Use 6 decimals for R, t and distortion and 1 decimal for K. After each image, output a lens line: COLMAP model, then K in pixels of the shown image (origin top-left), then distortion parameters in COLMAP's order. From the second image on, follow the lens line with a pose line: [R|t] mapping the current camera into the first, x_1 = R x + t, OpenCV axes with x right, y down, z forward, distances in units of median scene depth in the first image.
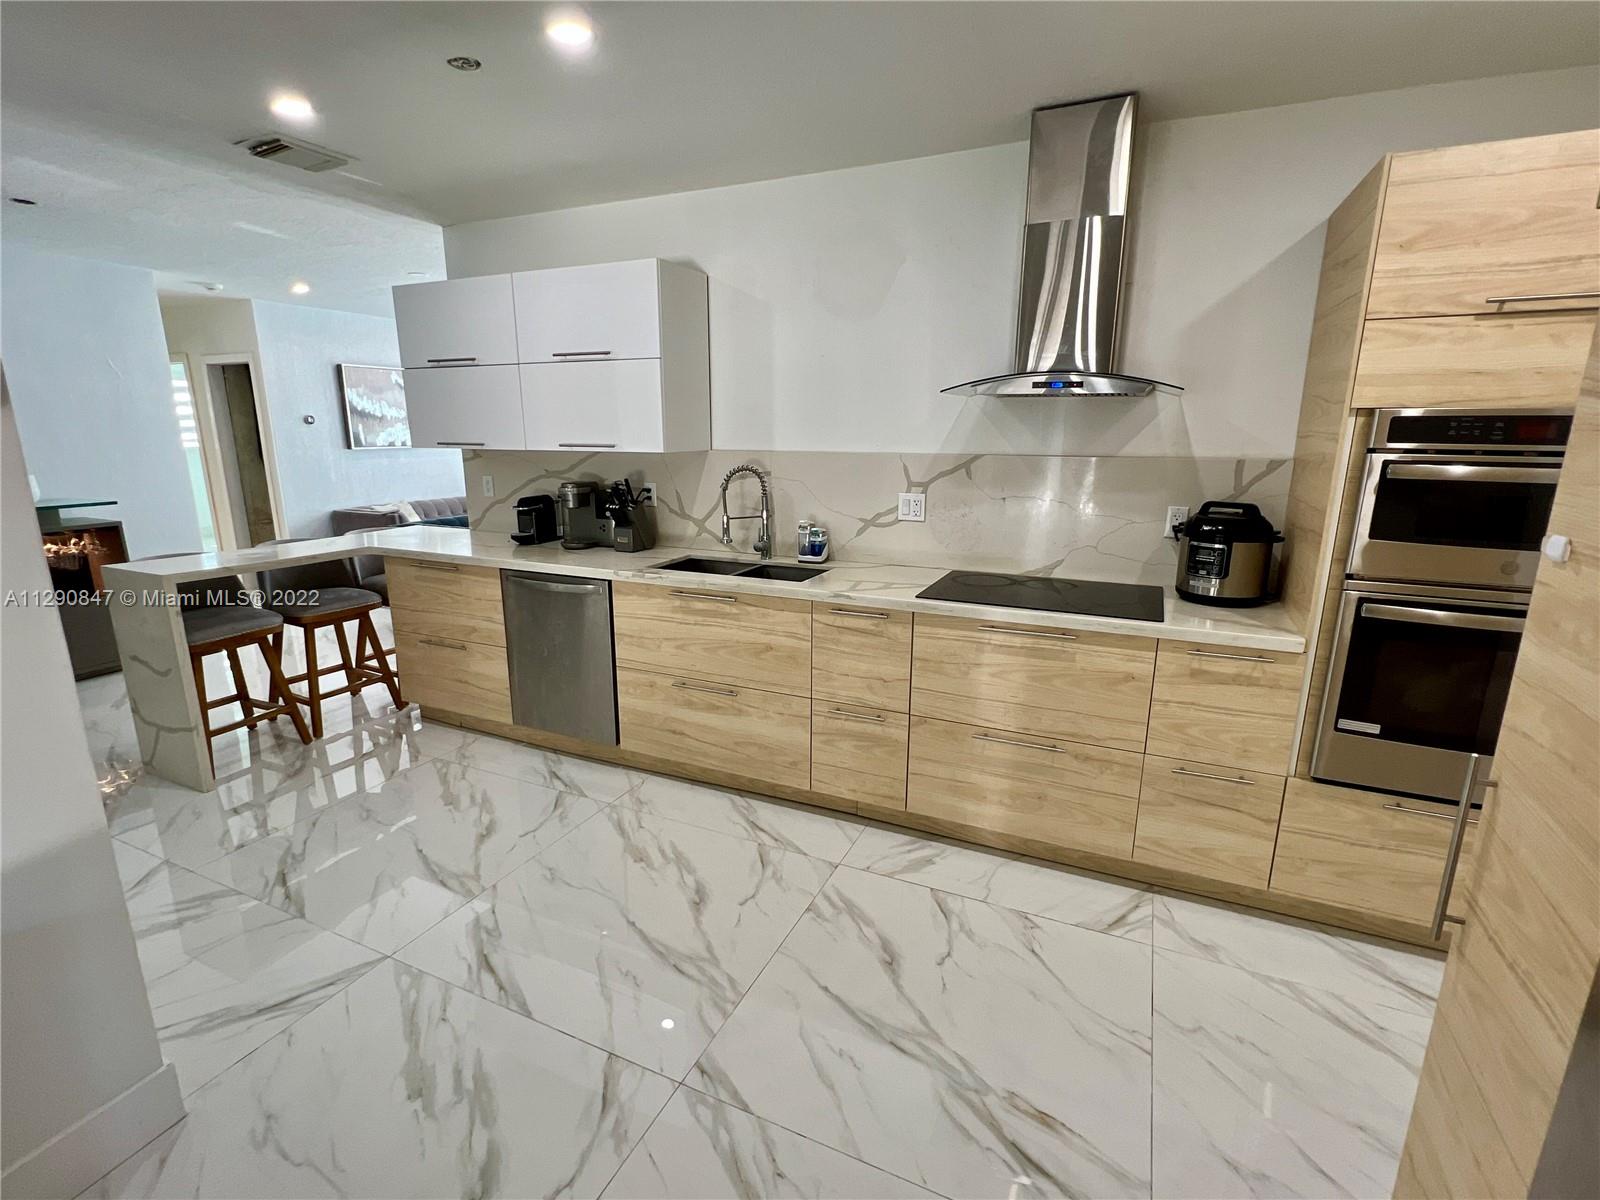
lens RADIAL K [[750.2, 0, 792.8], [0, 750.2, 610.4], [0, 0, 1]] dist [-0.003618, 0.000128]
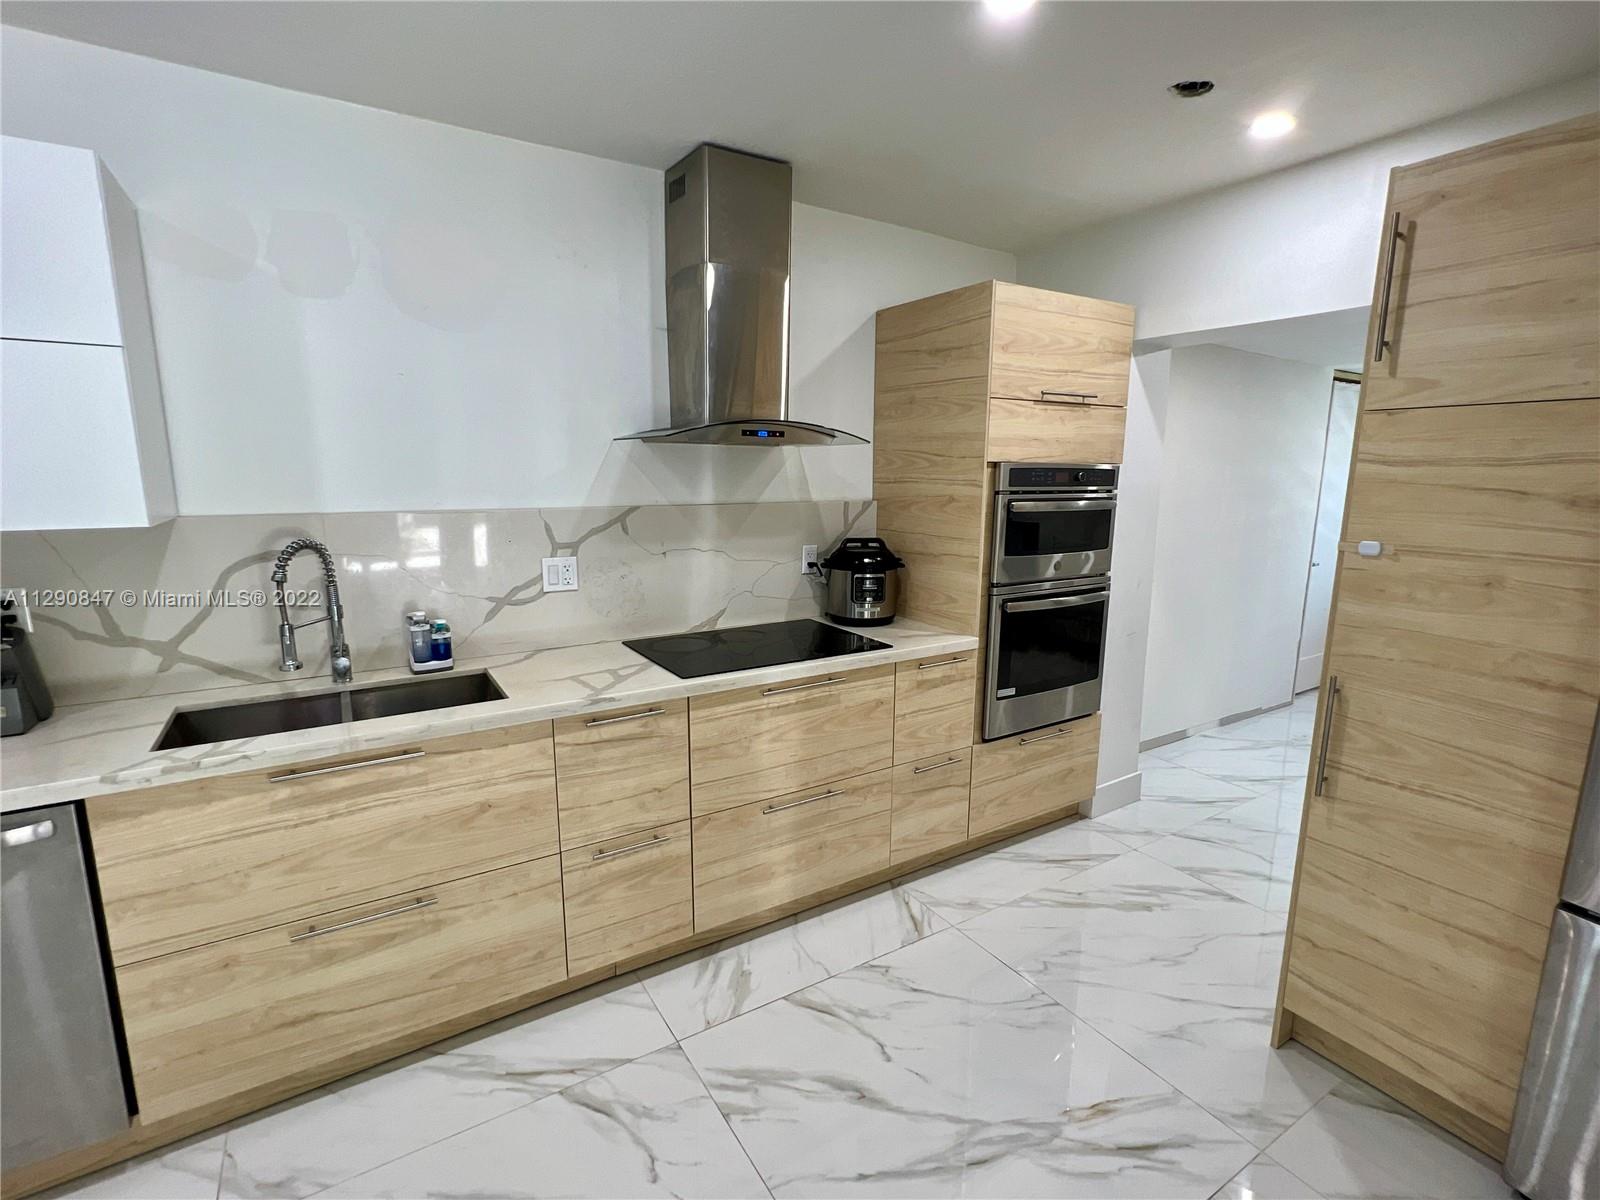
lens RADIAL K [[750.2, 0, 798.4], [0, 750.2, 608.0], [0, 0, 1]] dist [-0.003618, 0.000128]
pose [[0.544484, -0.152746, 0.824746, -0.465815], [0.196926, 0.979074, 0.051320, -0.118433], [-0.815326, 0.134471, 0.563170, 0.439704]]
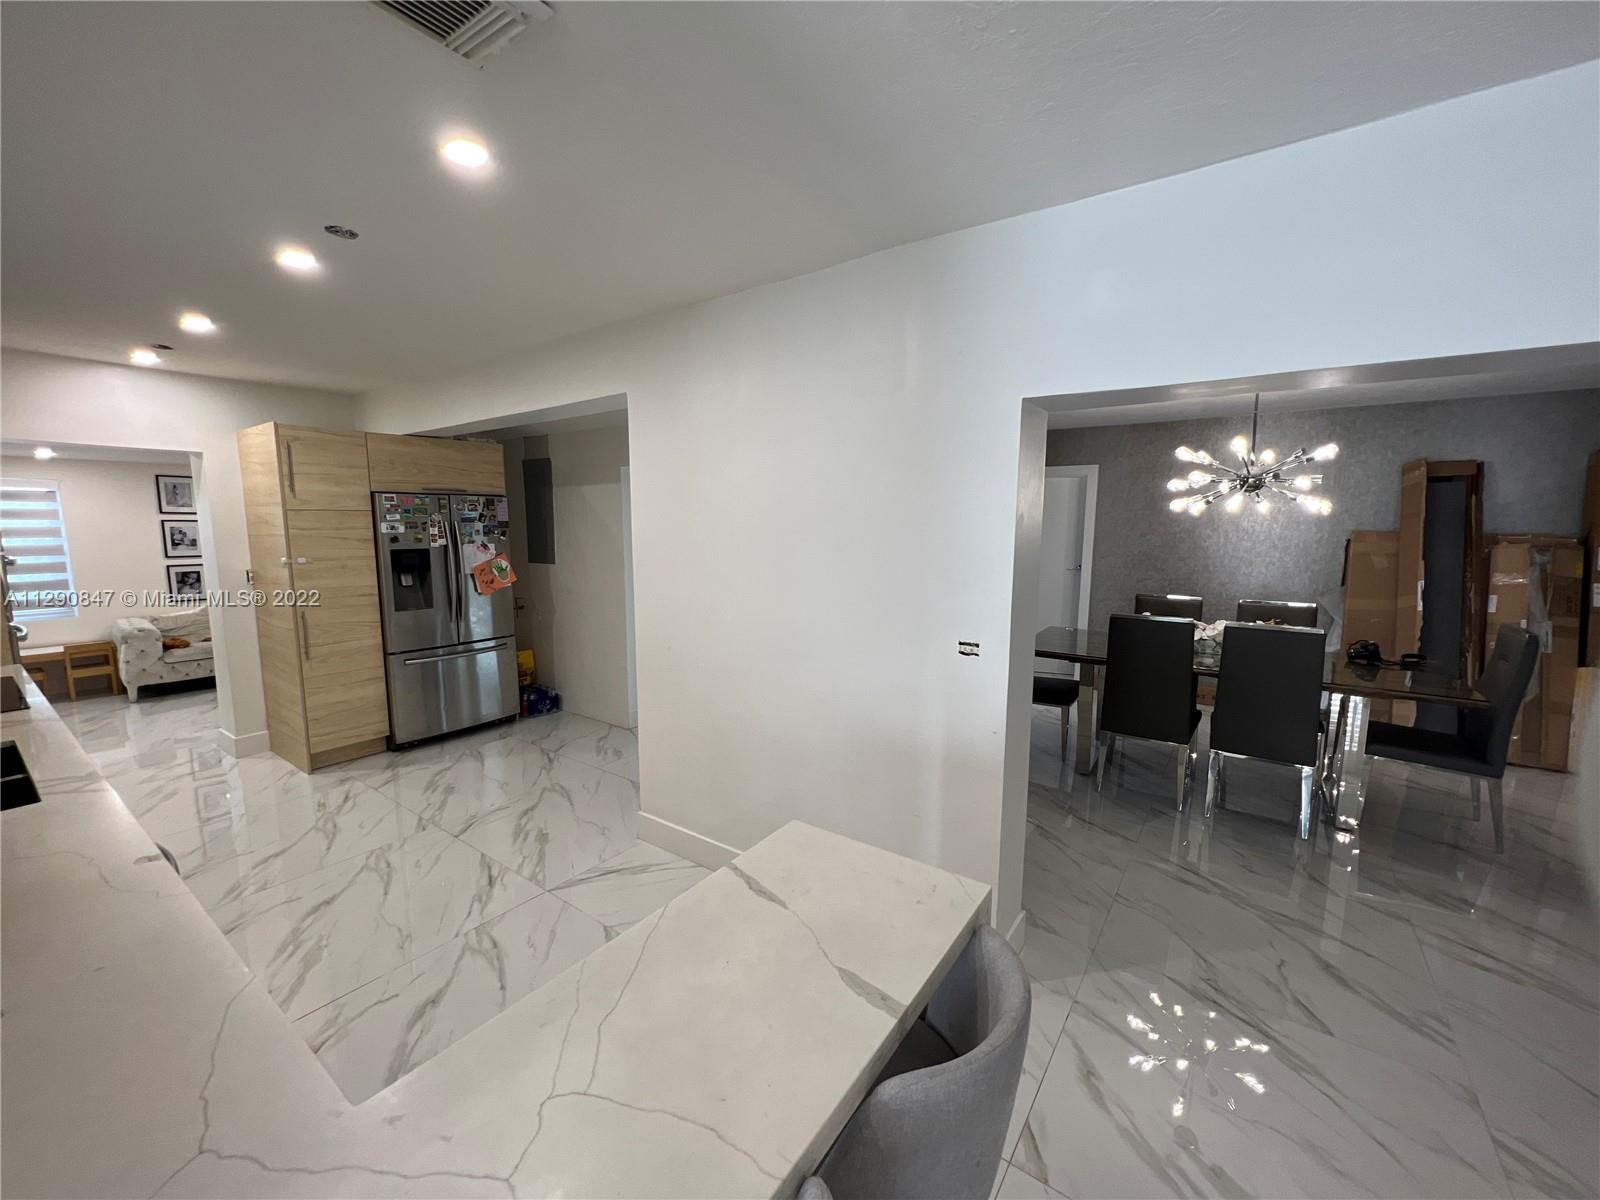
lens RADIAL K [[637.9, 0, 792.4], [0, 637.9, 599.6], [0, 0, 1]] dist [0.001742, 0.000413]
pose [[-0.980712, -0.029796, 0.193176, -1.104372], [0.041526, 0.933989, 0.354879, -0.456530], [-0.190999, 0.356056, -0.914737, 1.649836]]
